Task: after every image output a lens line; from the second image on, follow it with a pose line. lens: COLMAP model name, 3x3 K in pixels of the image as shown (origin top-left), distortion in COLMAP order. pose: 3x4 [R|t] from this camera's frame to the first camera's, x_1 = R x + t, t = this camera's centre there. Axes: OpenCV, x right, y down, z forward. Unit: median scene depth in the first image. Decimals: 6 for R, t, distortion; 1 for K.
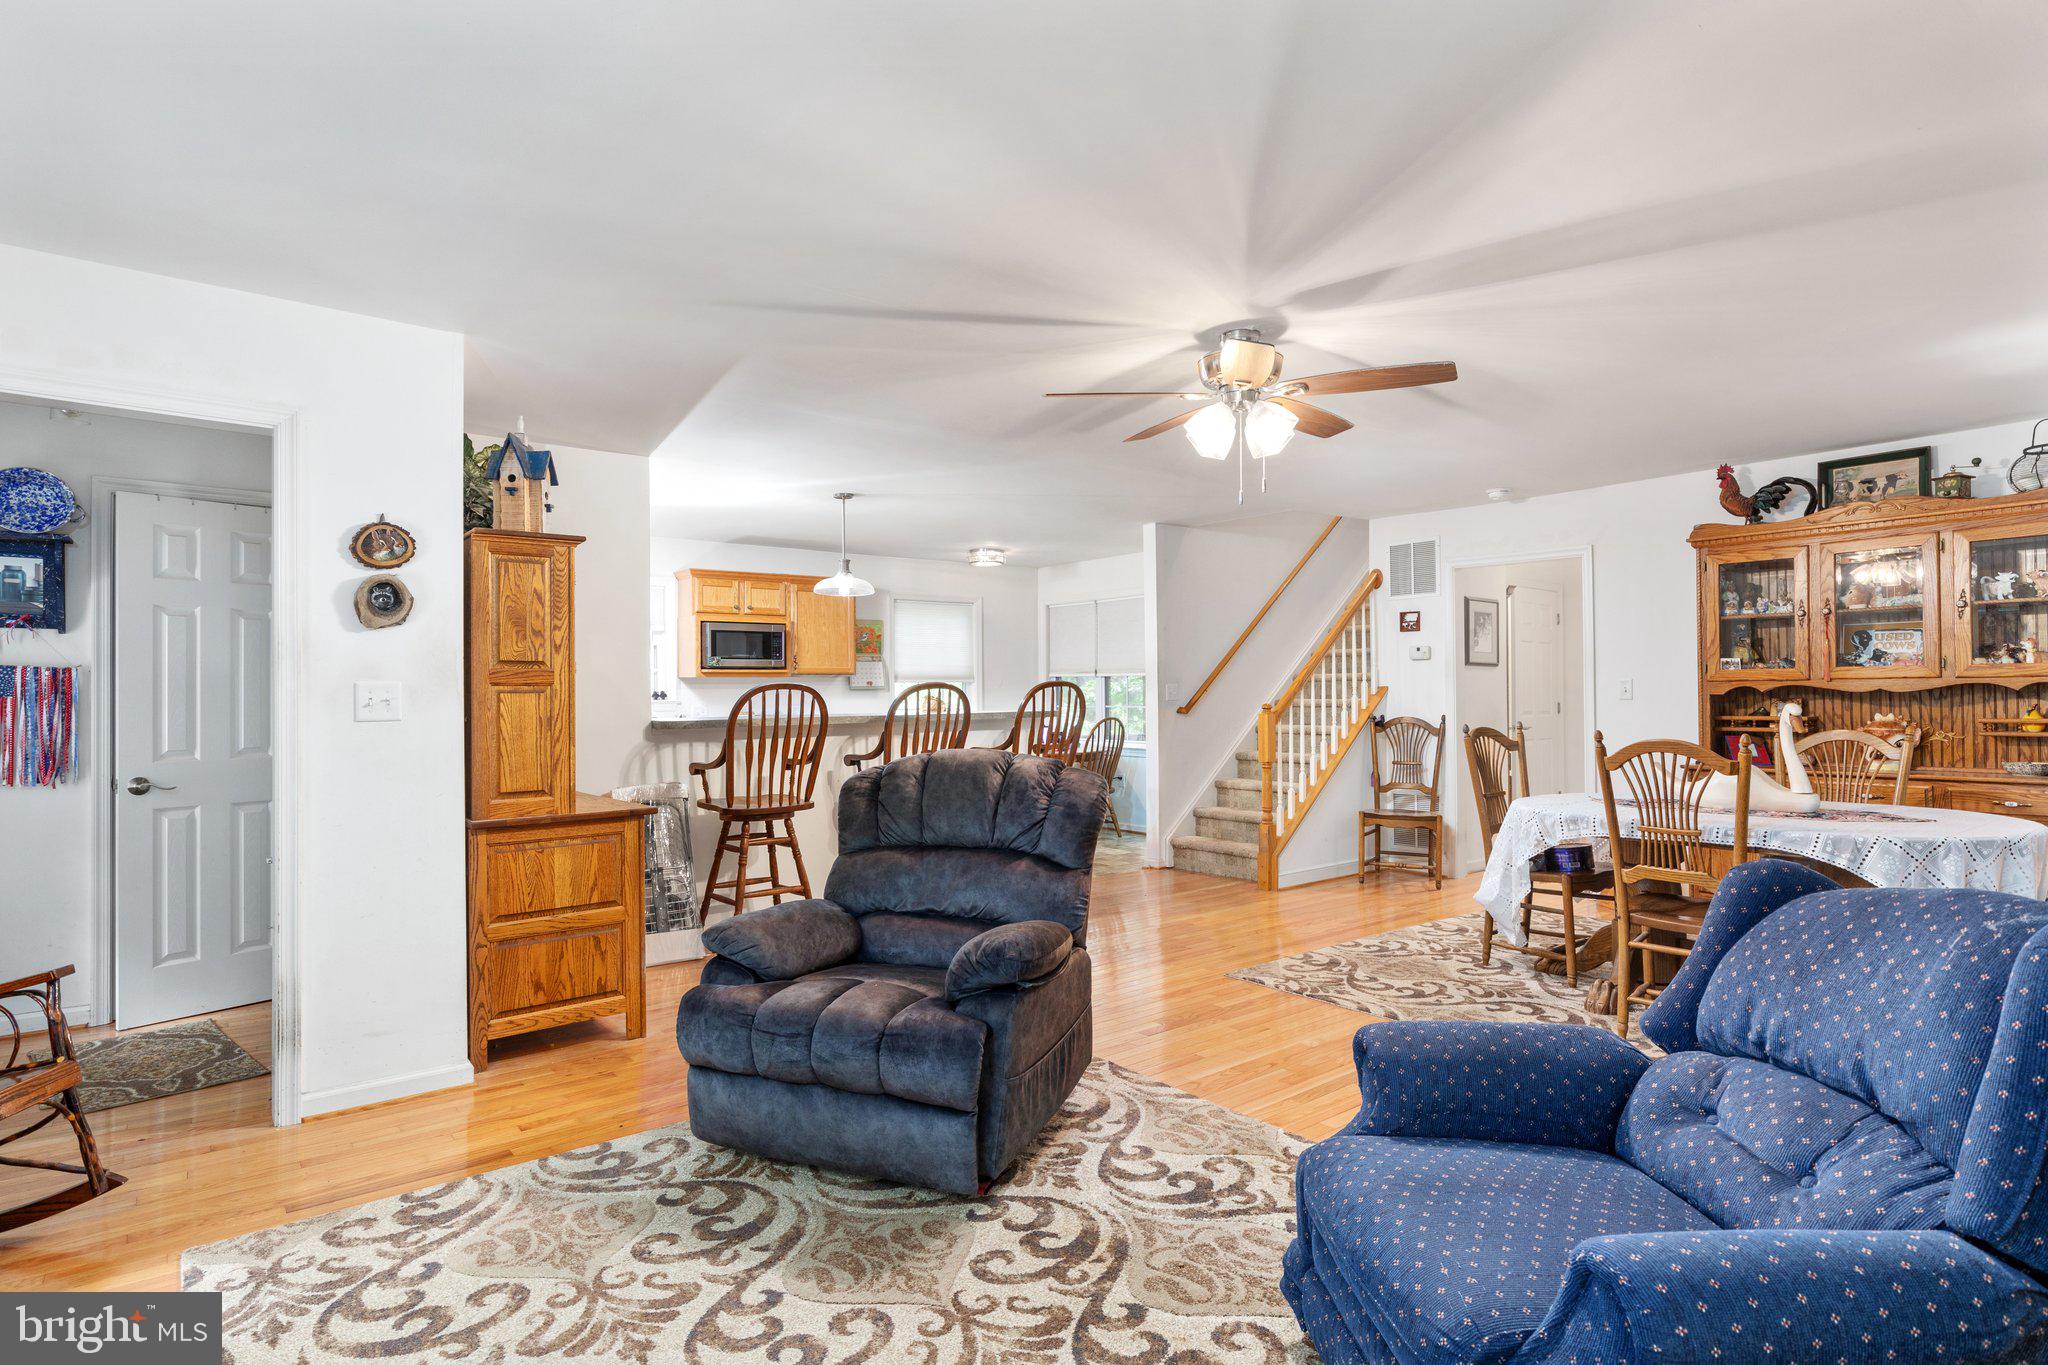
lens RADIAL K [[1046.6, 0, 1014.6], [0, 1046.6, 690.9], [0, 0, 1]] dist [-0.001699, 0.002074]
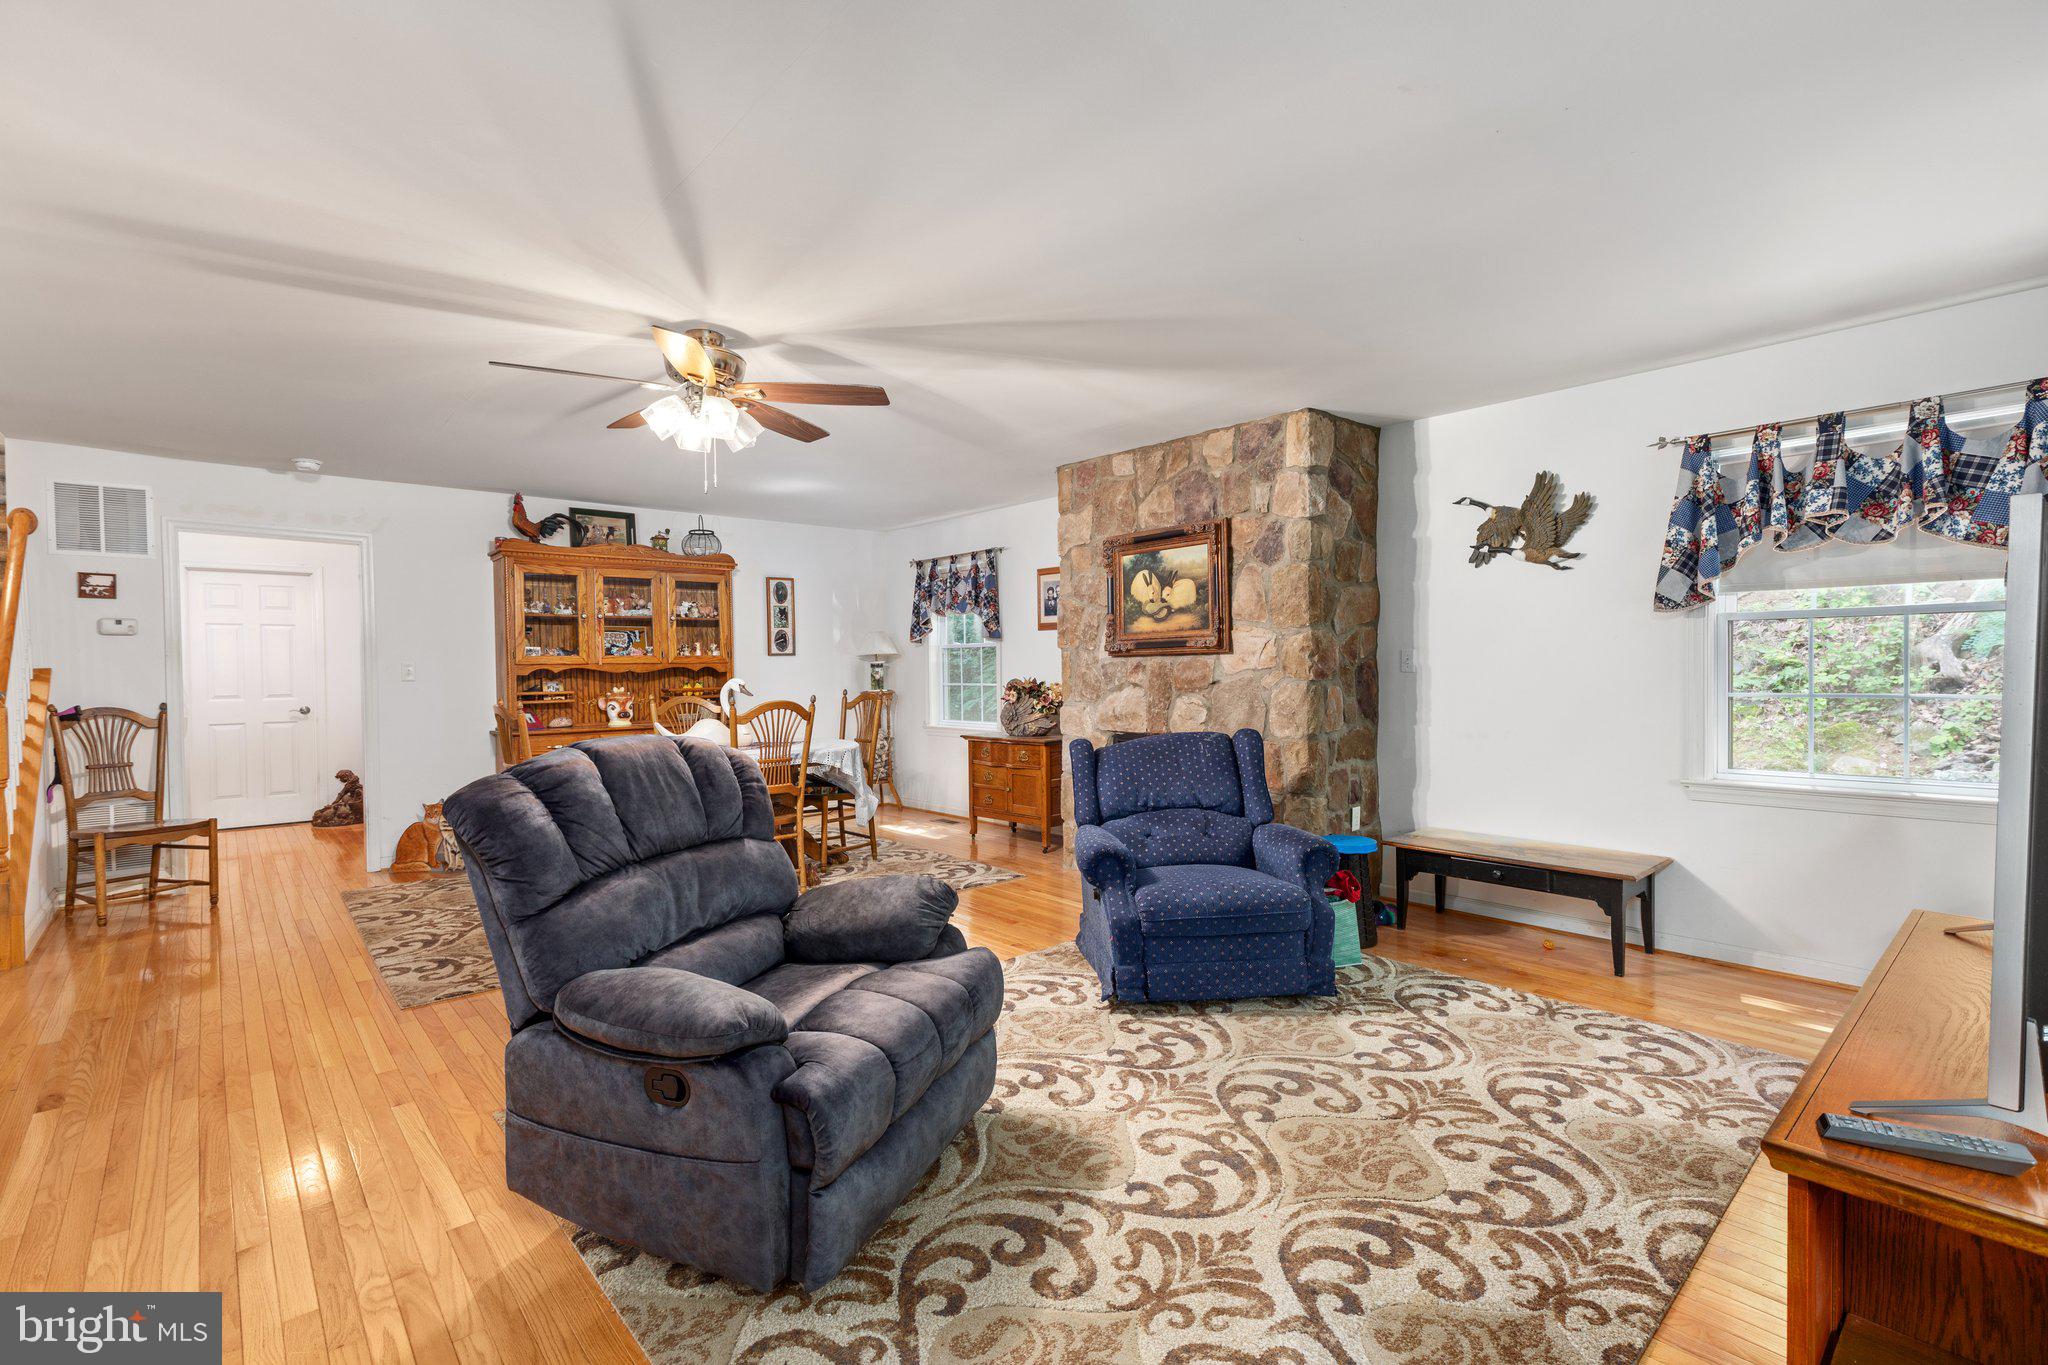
lens RADIAL K [[926.5, 0, 1026.9], [0, 926.5, 686.9], [0, 0, 1]] dist [0.008410, -0.000226]
pose [[-0.068012, -0.012870, 0.997601, -0.597281], [0.008210, 0.999876, 0.013459, 0.009066], [-0.997651, 0.009105, -0.067898, 0.575480]]
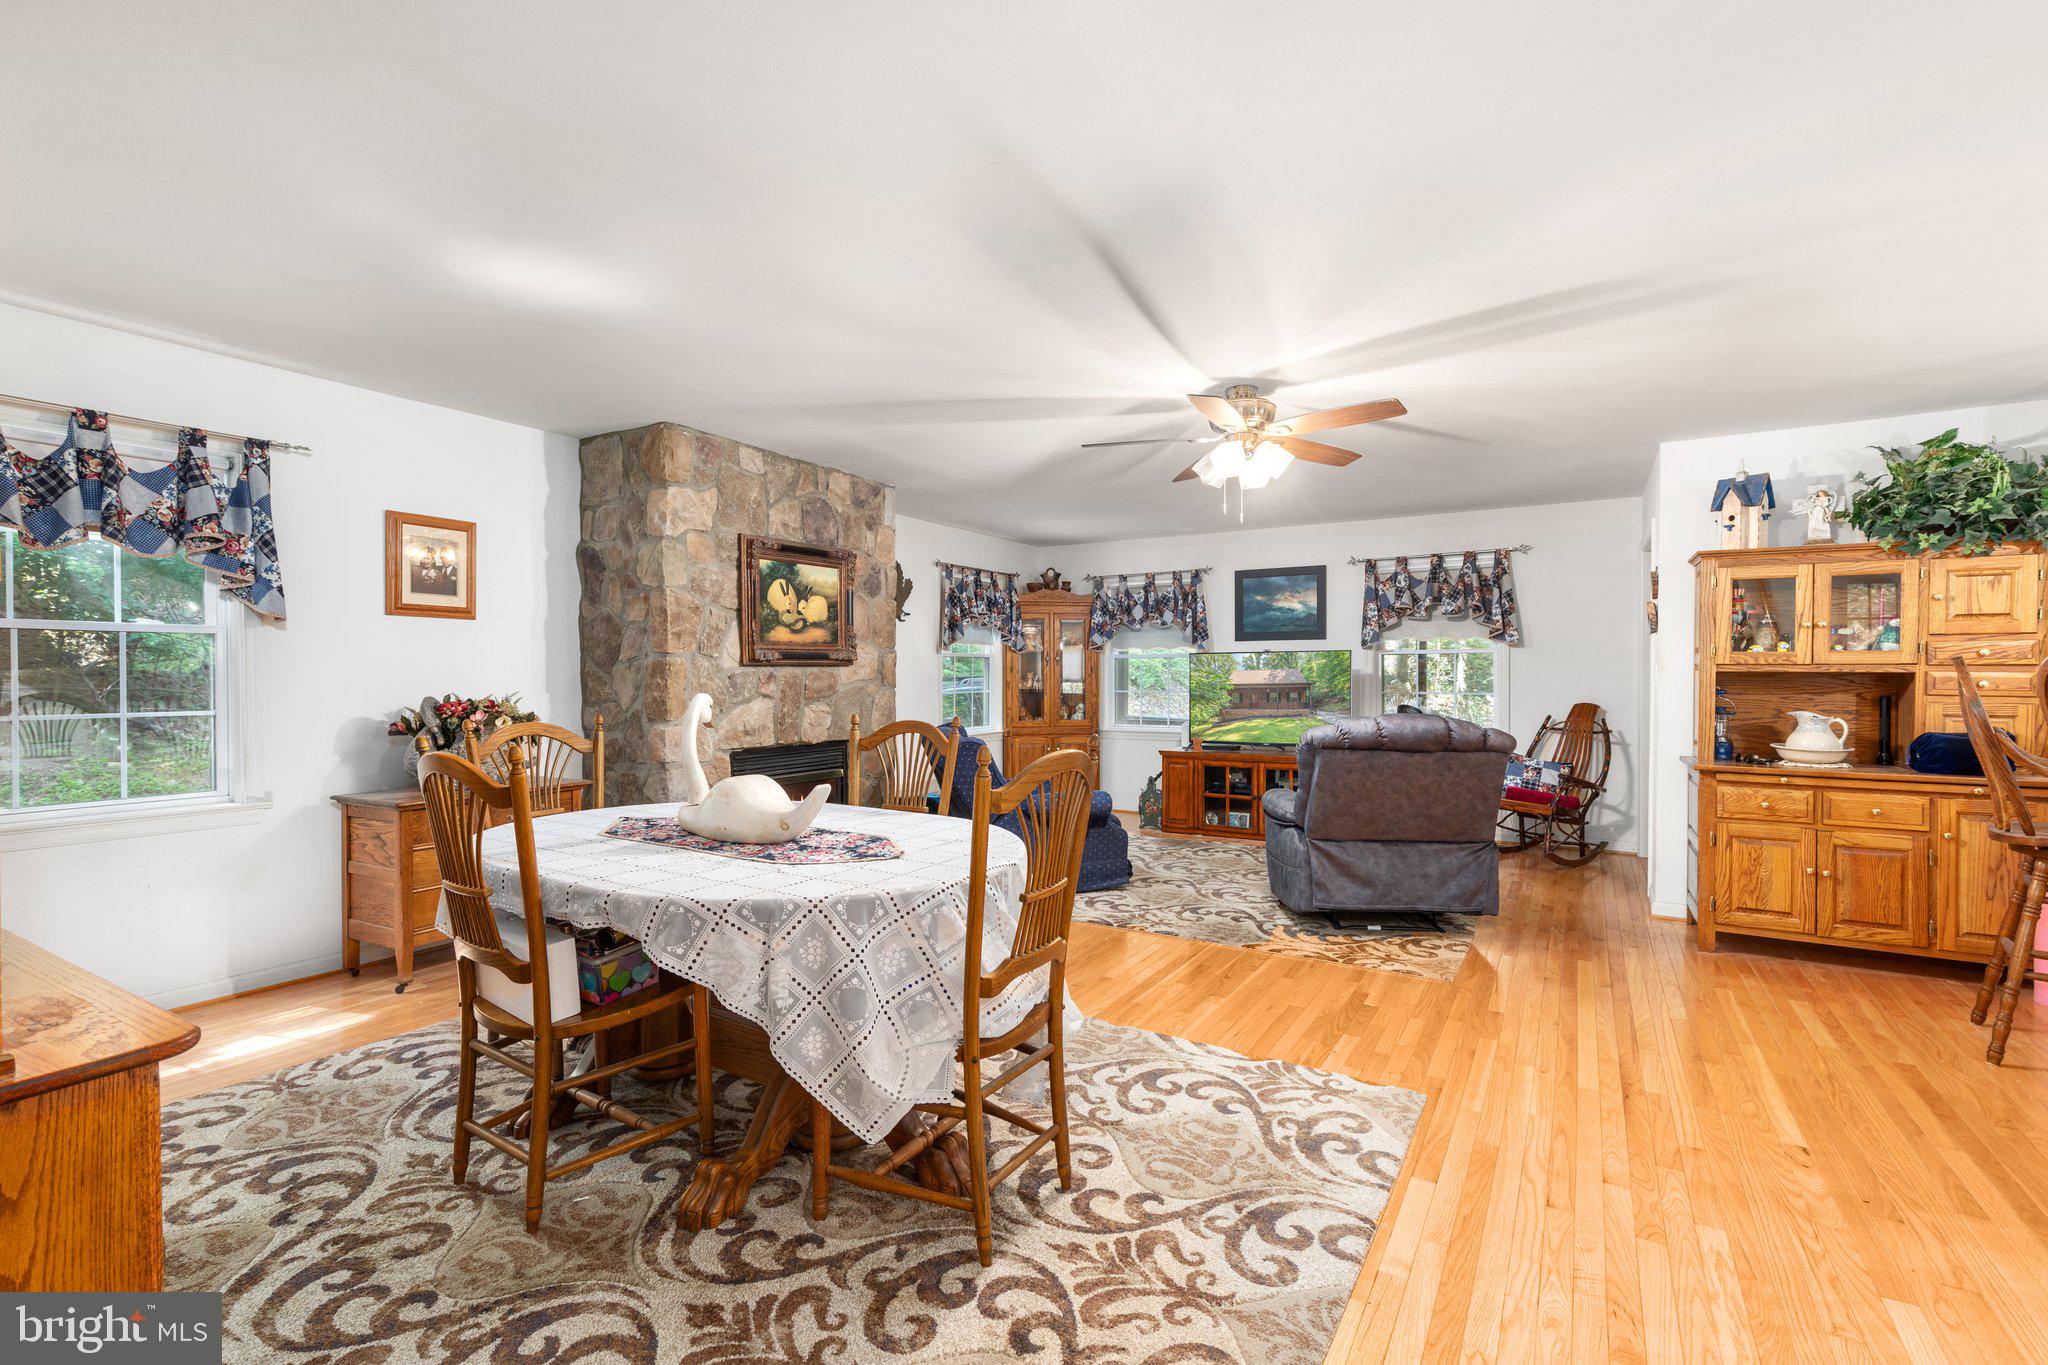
lens RADIAL K [[926.5, 0, 1039.7], [0, 926.5, 683.0], [0, 0, 1]] dist [0.008410, -0.000226]
pose [[-0.926458, 0.012793, -0.376181, 0.676000], [0.010195, 0.999908, 0.008895, 0.001088], [0.376261, 0.004405, -0.926503, 1.519460]]
